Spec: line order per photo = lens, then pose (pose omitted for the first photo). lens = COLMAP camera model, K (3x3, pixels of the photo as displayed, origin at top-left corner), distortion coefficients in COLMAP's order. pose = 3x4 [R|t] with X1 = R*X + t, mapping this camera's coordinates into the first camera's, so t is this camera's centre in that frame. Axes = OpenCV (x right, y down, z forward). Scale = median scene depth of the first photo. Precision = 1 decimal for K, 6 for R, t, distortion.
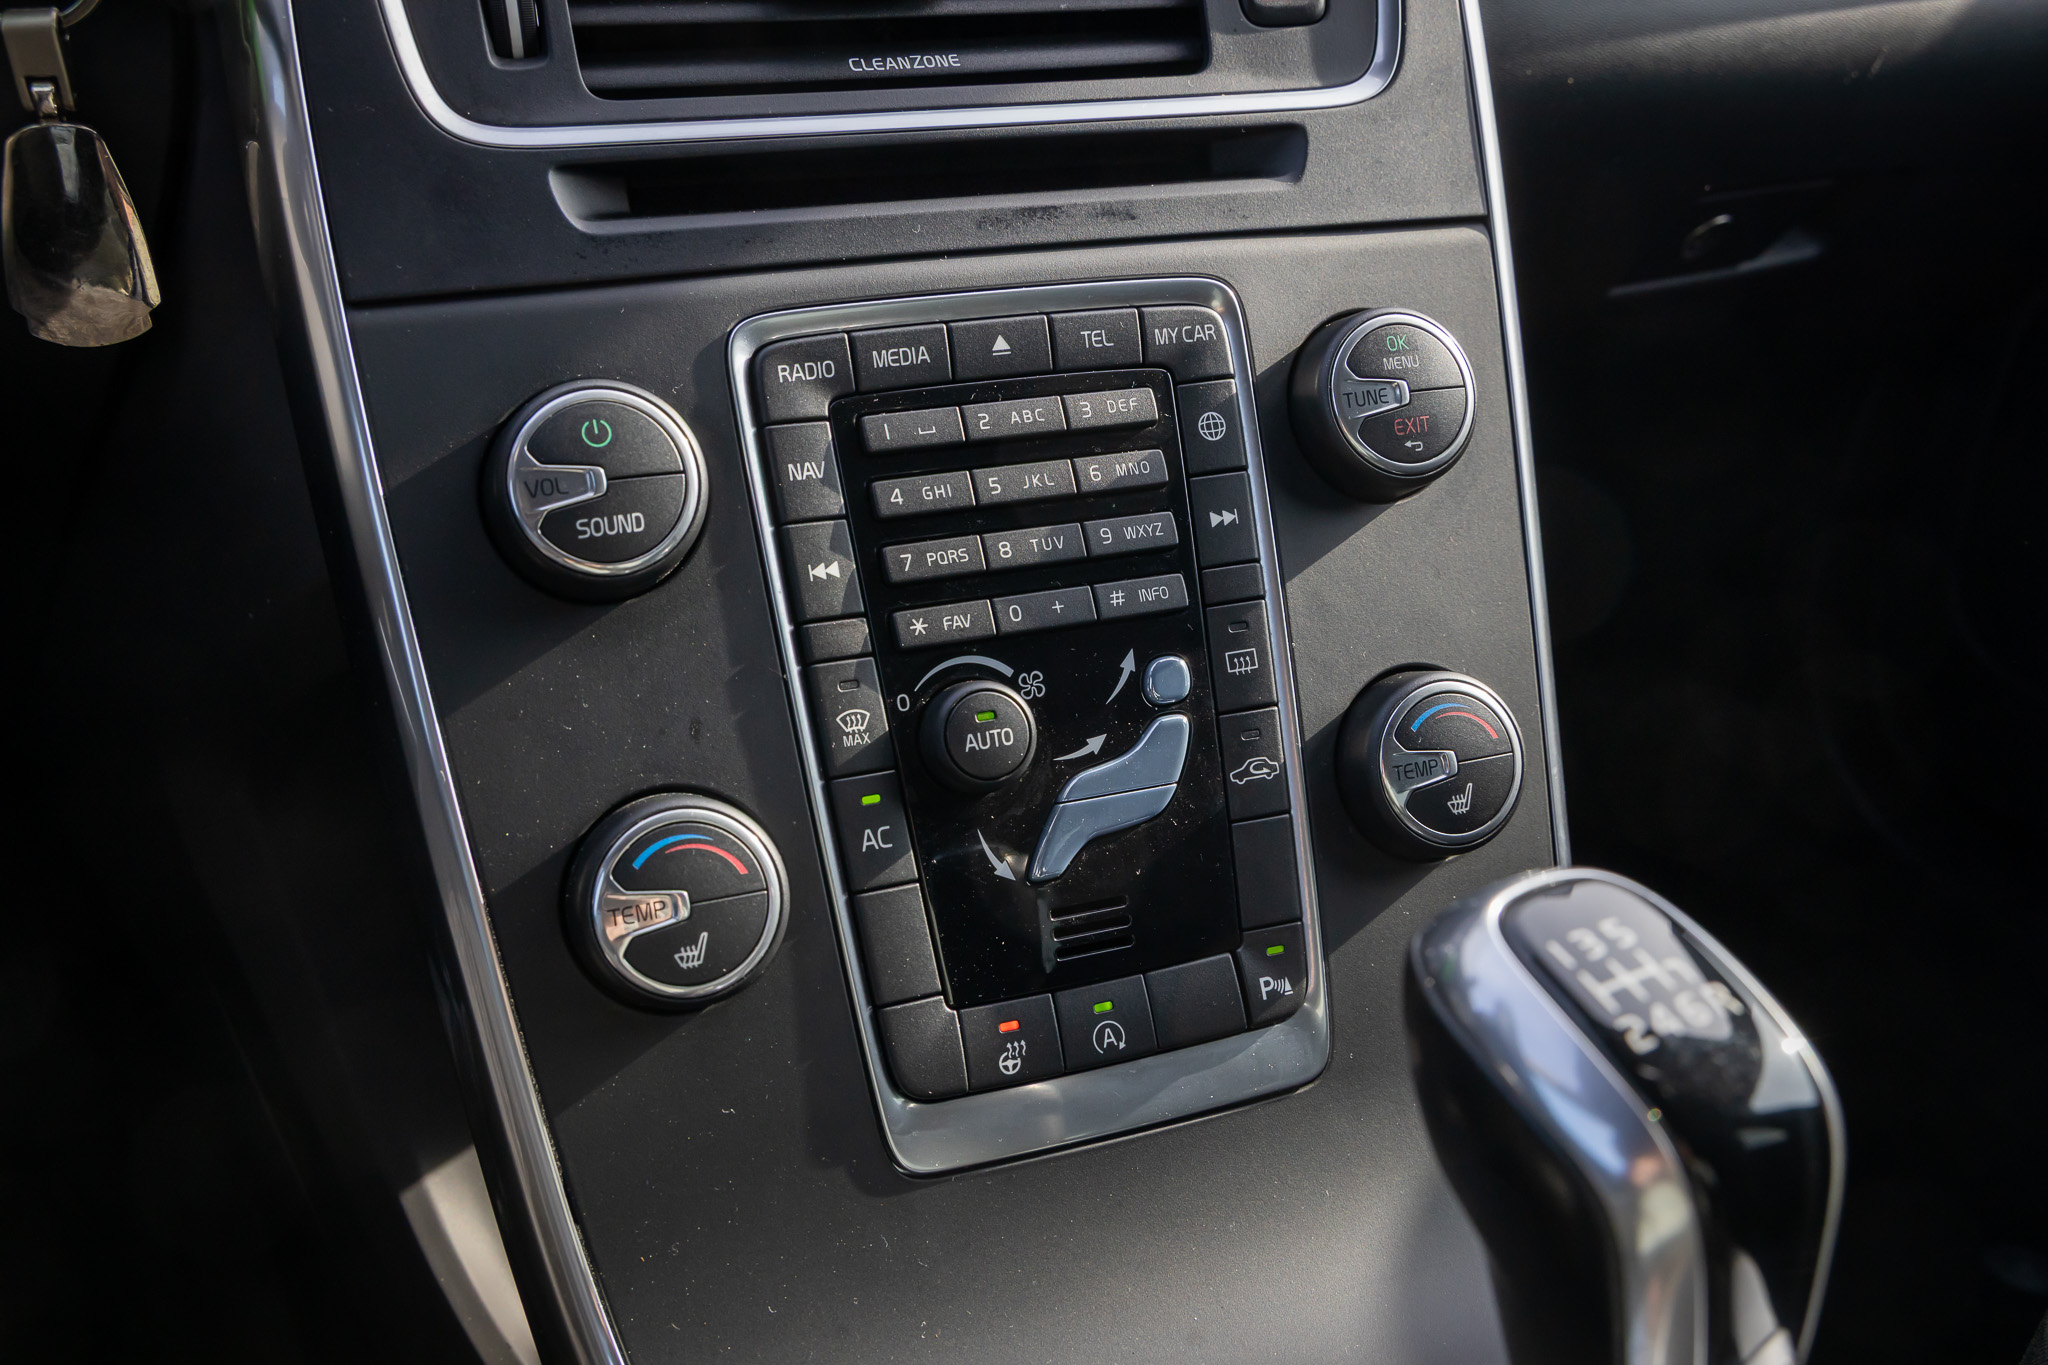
lens RADIAL K [[2044.1, 0, 1044.5], [0, 2044.1, 681.7], [0, 0, 1]] dist [-0.002408, 0.000000]
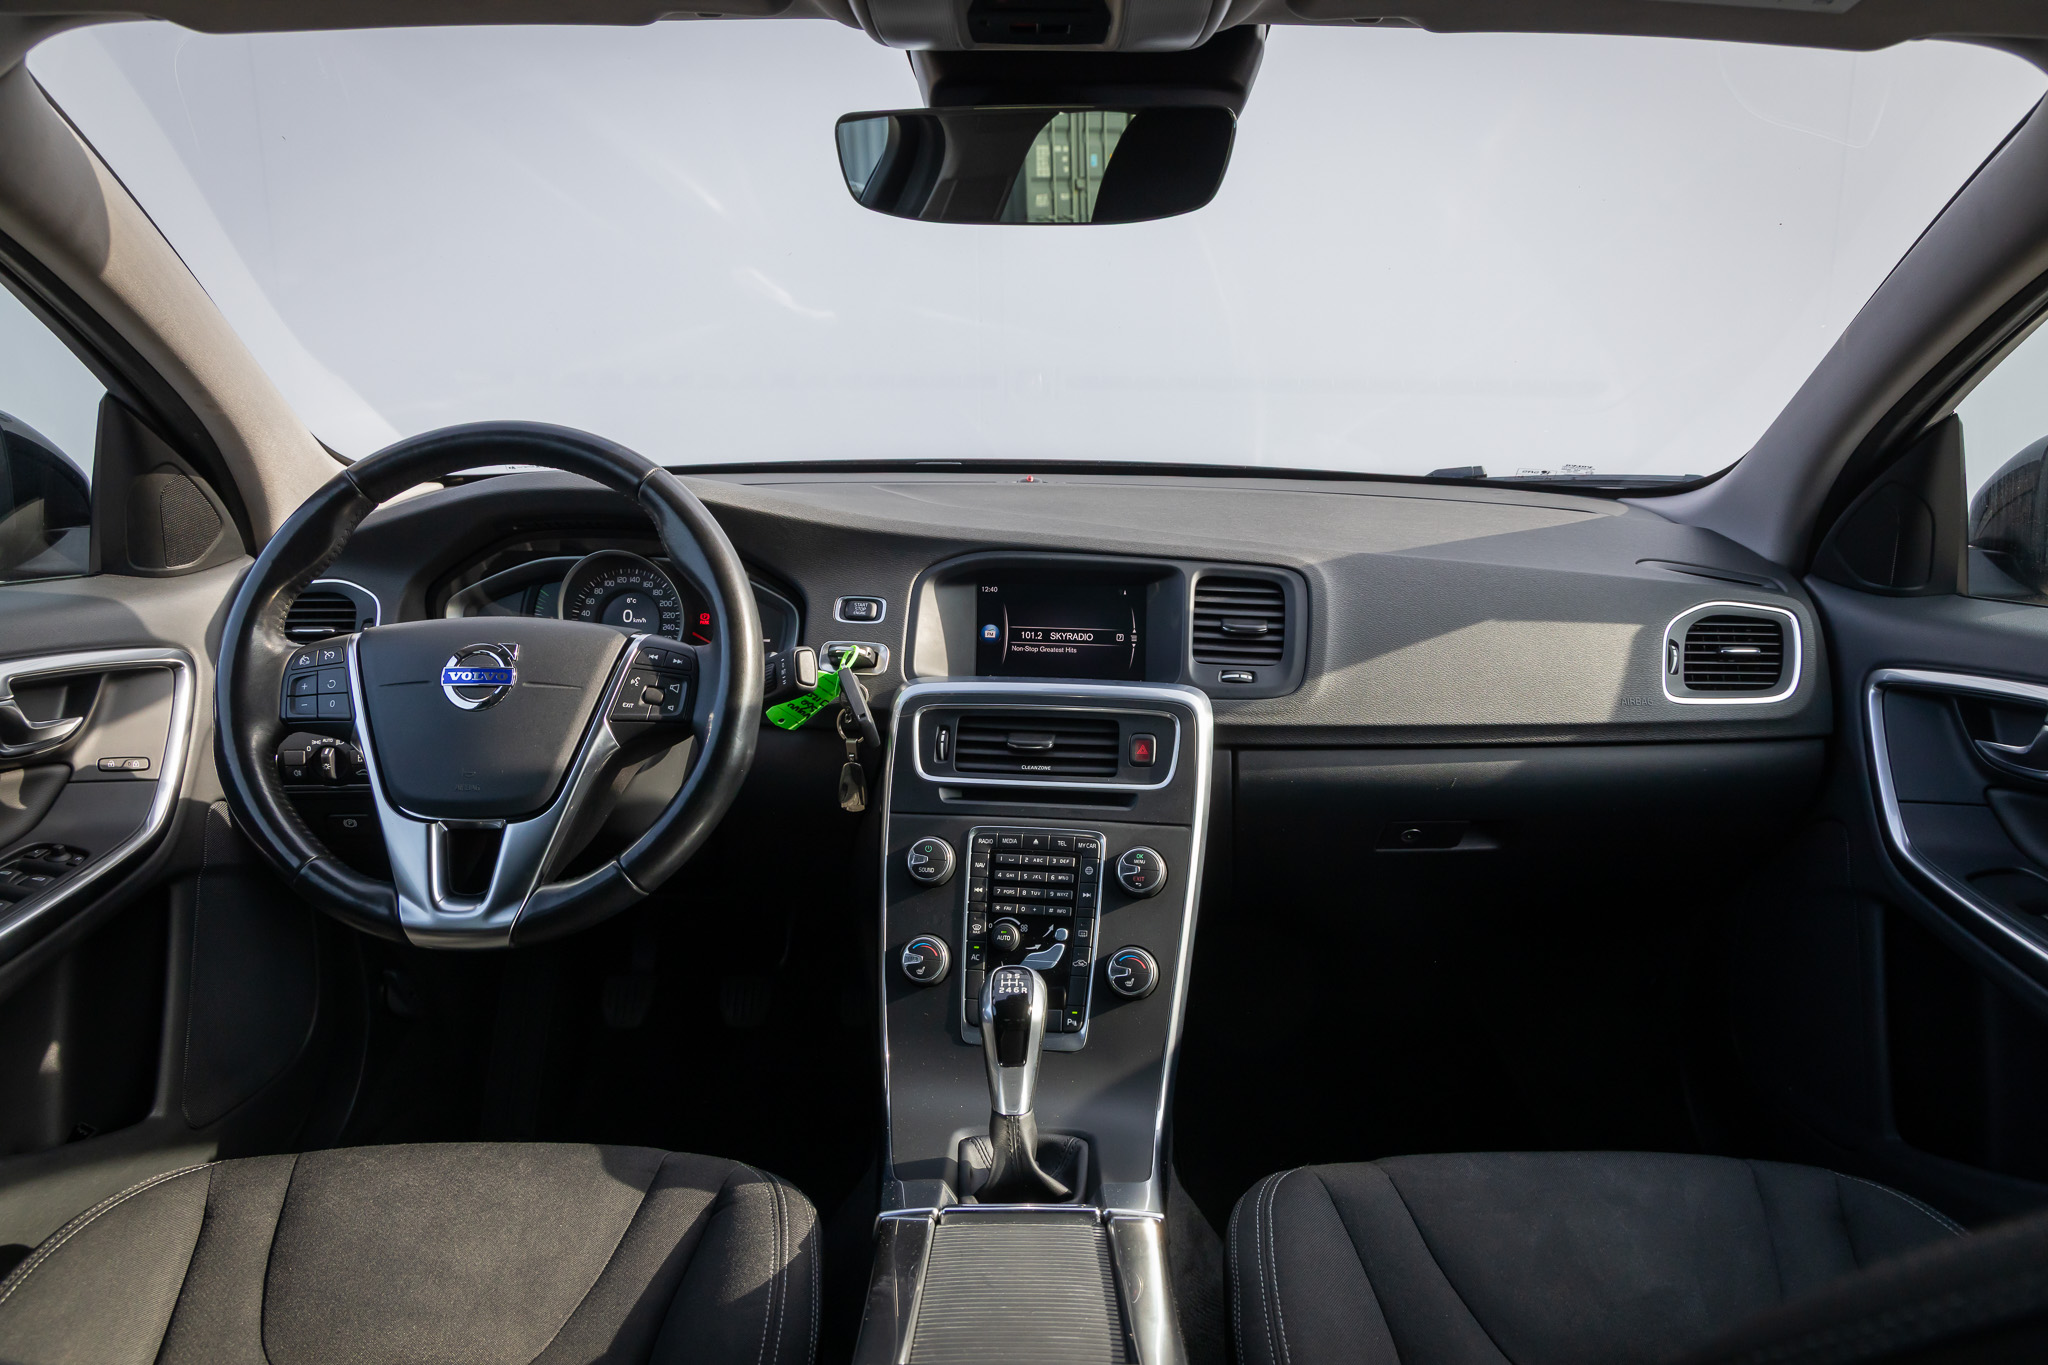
lens RADIAL K [[1358.2, 0, 1030.9], [0, 1358.2, 685.9], [0, 0, 1]] dist [-0.004486, -0.003153]
pose [[0.852862, 0.087353, -0.514777, 1.335865], [-0.199179, 0.965782, -0.166108, -0.017039], [0.482652, 0.244201, 0.841078, -1.330011]]
